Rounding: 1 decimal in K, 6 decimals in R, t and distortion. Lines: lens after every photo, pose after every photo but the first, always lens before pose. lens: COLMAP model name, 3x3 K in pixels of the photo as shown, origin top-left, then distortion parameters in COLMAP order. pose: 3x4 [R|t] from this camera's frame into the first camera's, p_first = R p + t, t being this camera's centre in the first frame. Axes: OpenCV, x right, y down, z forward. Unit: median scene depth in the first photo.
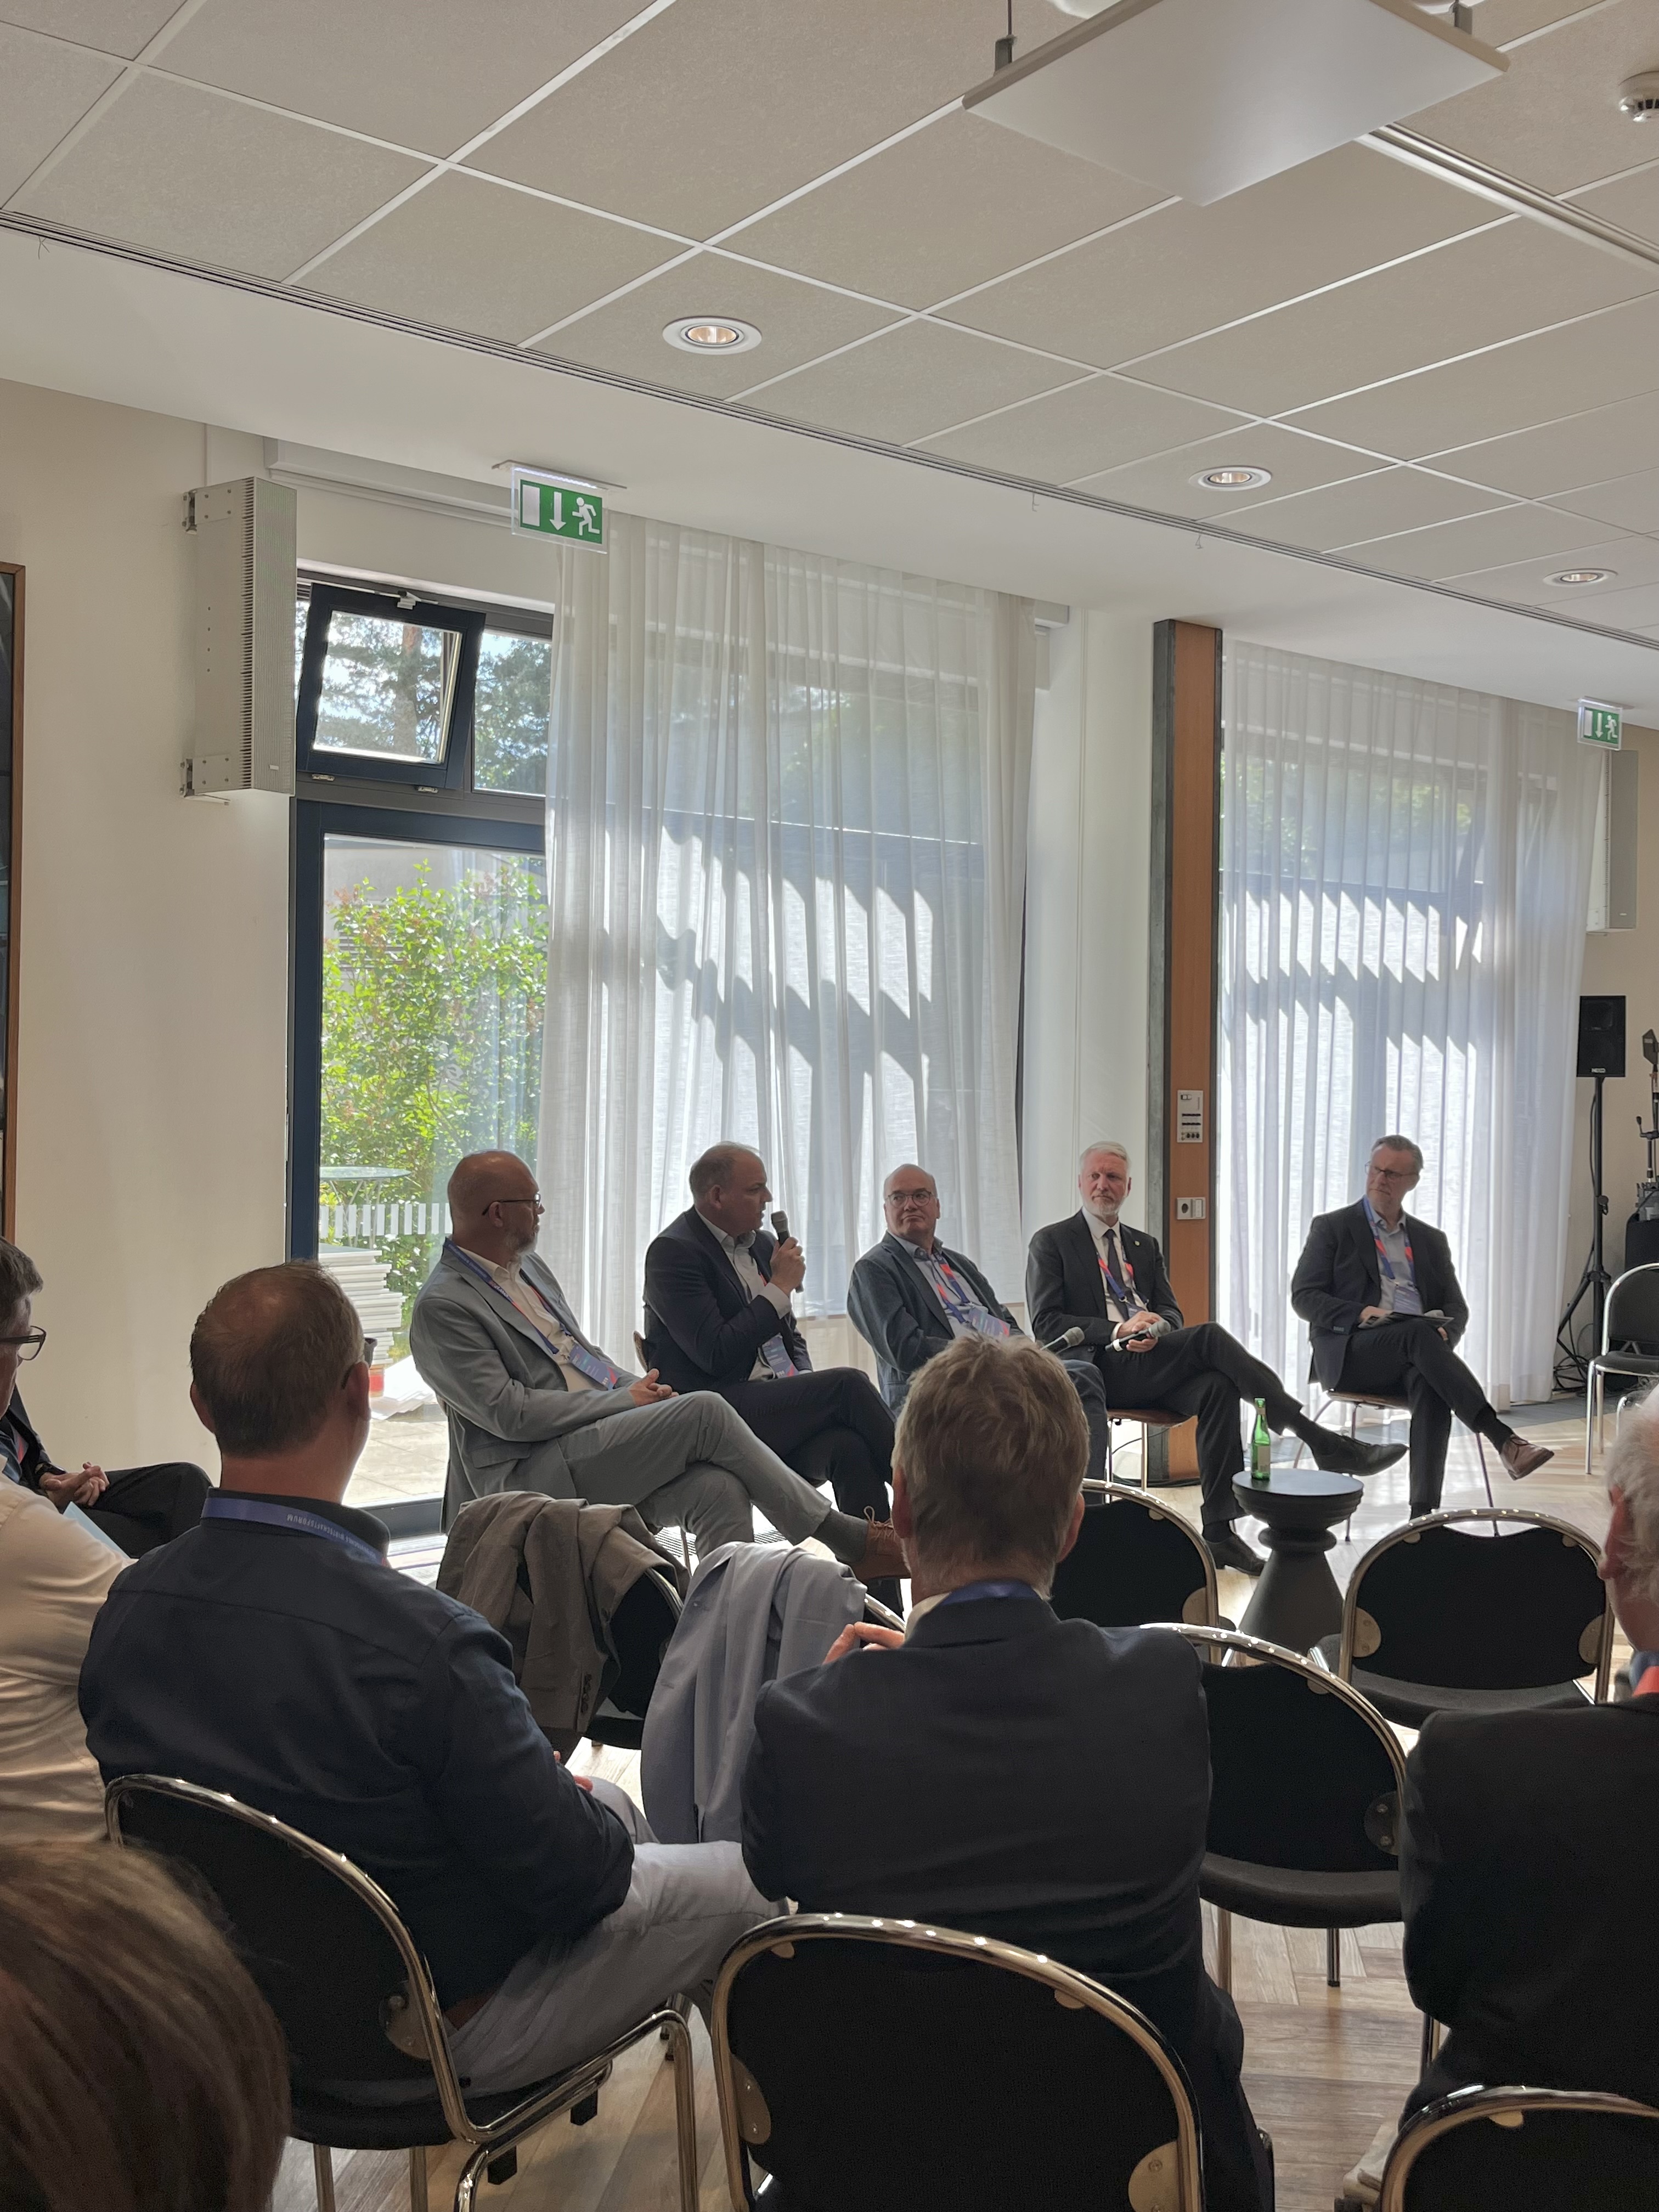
lens RADIAL K [[2014.1, 0, 825.9], [0, 2014.1, 1098.8], [0, 0, 1]] dist [0.028734, 0.000000]
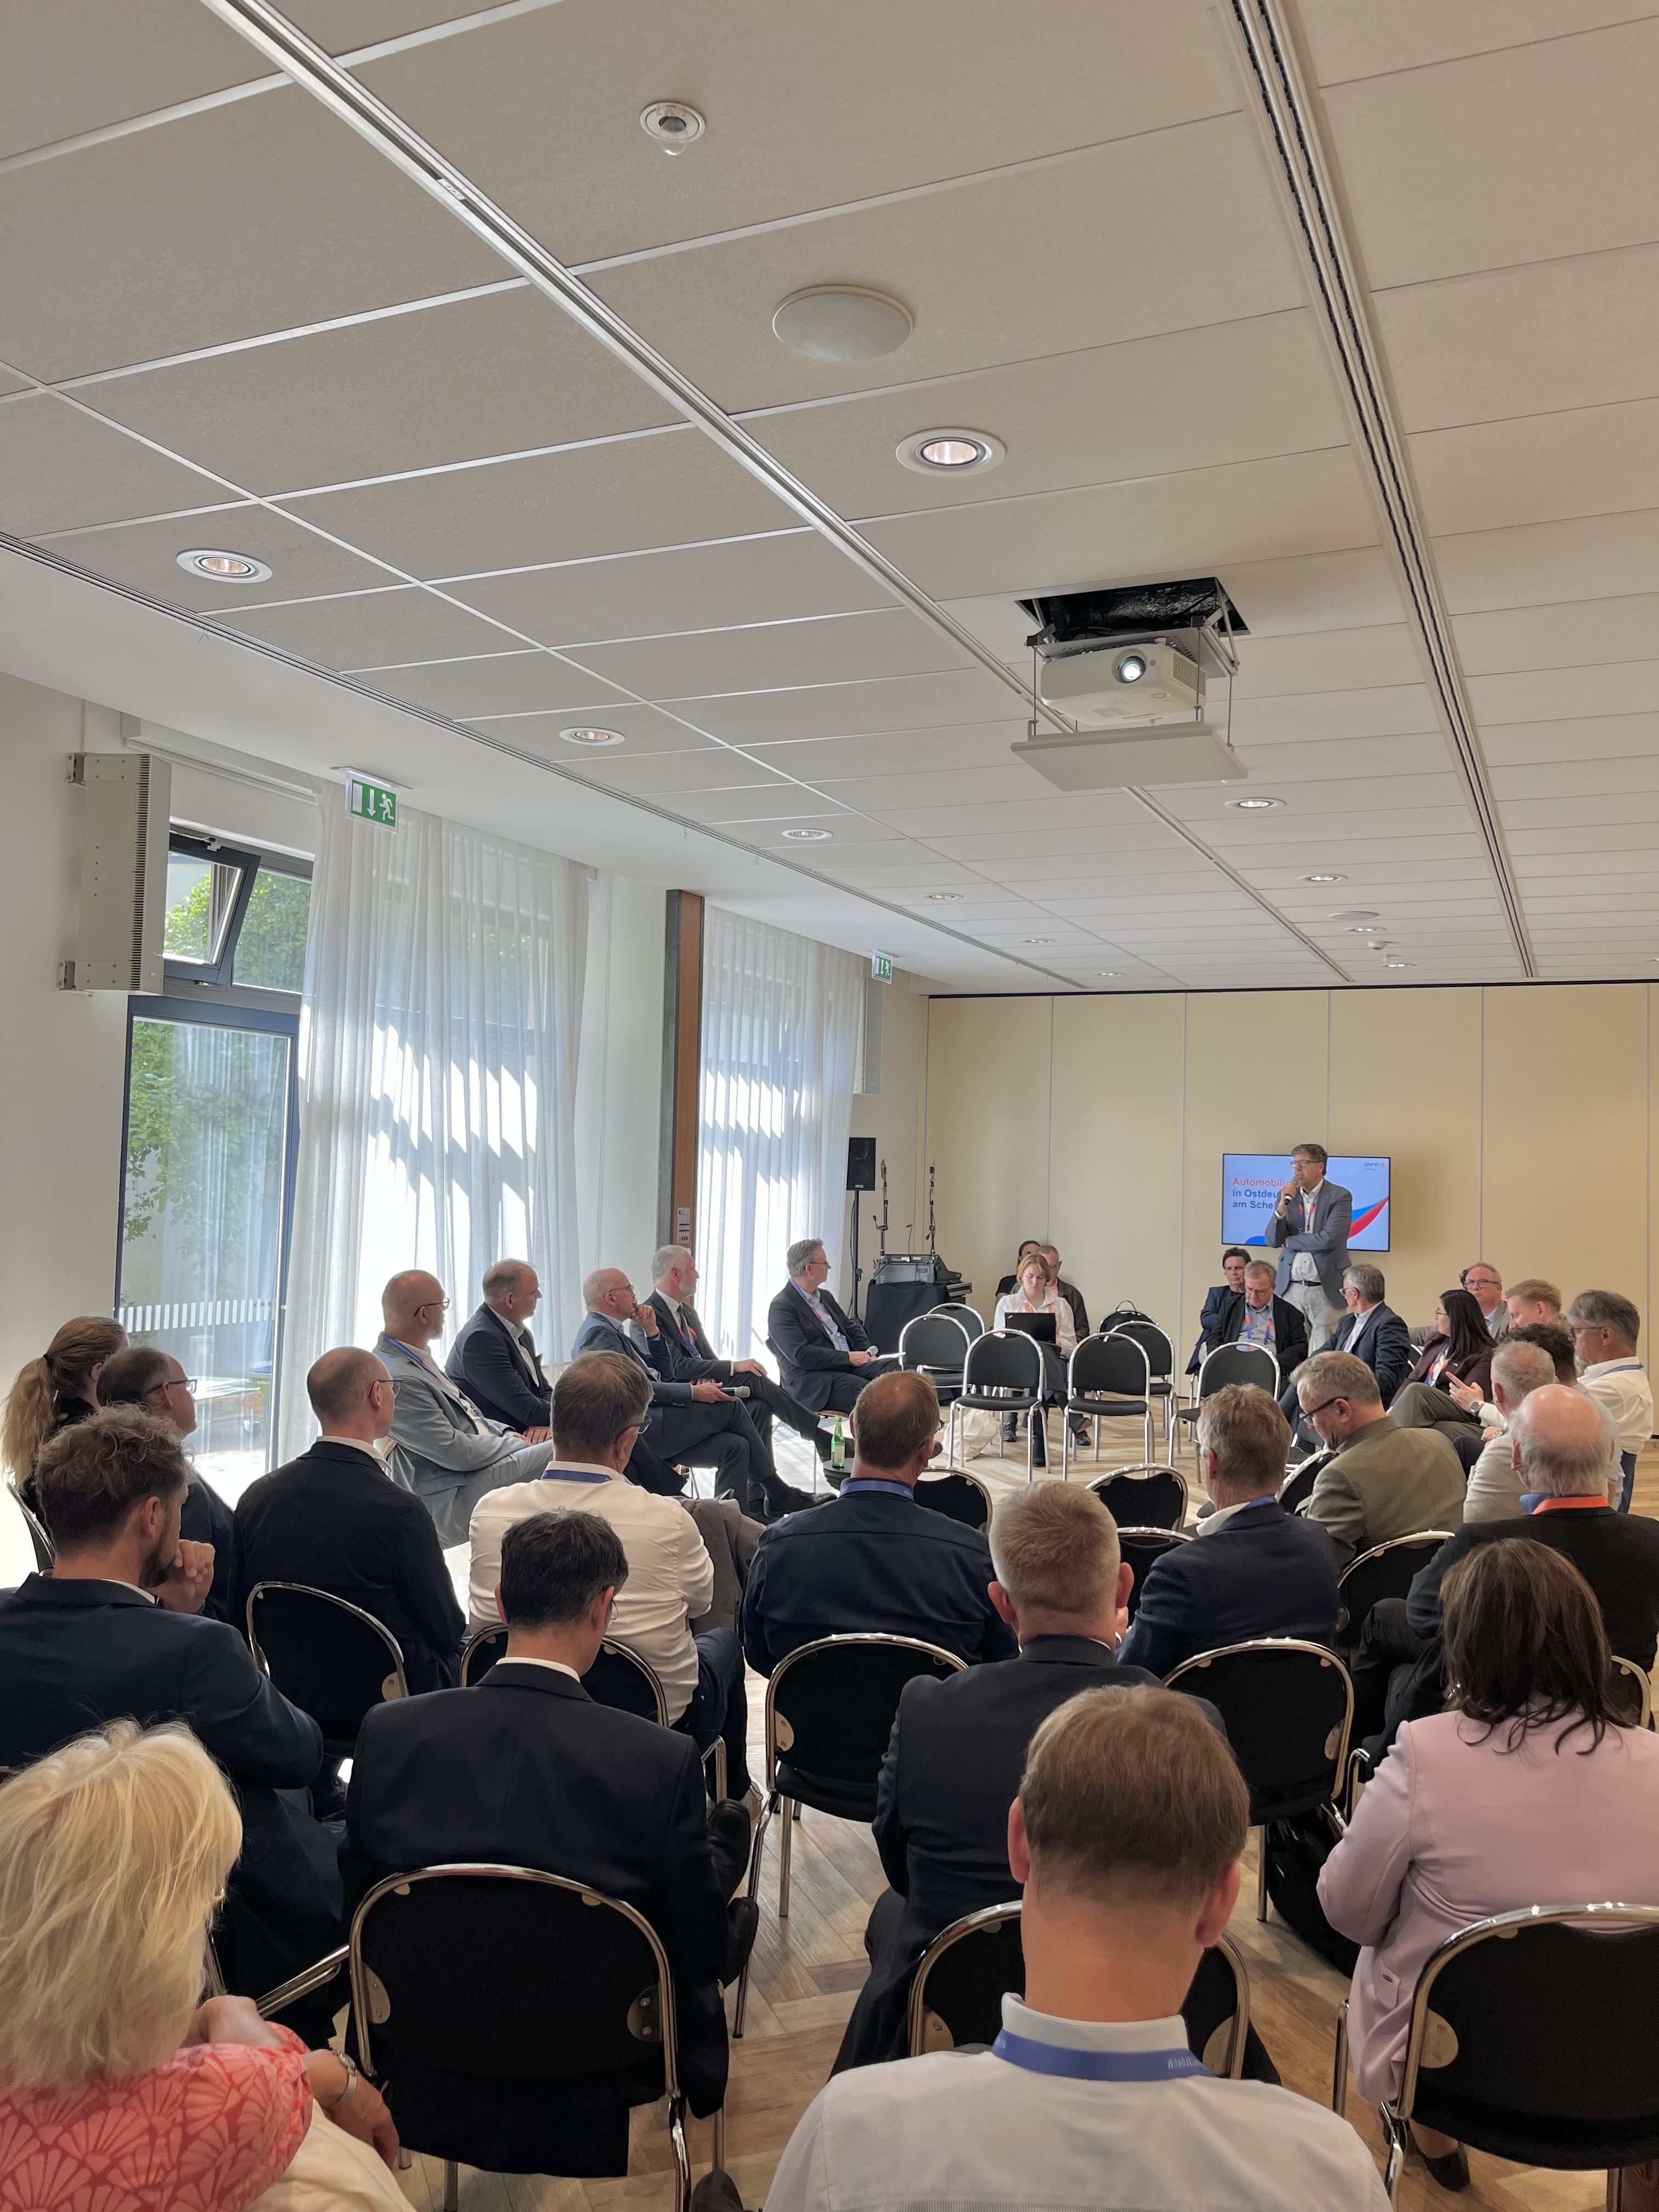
lens RADIAL K [[1682.9, 0, 833.9], [0, 1682.9, 1106.2], [0, 0, 1]] dist [-0.007655, -0.000256]
pose [[0.872342, 0.025450, 0.488233, -0.363106], [-0.006313, 0.999147, -0.040802, -0.032277], [-0.488855, 0.032511, 0.871759, -0.137990]]
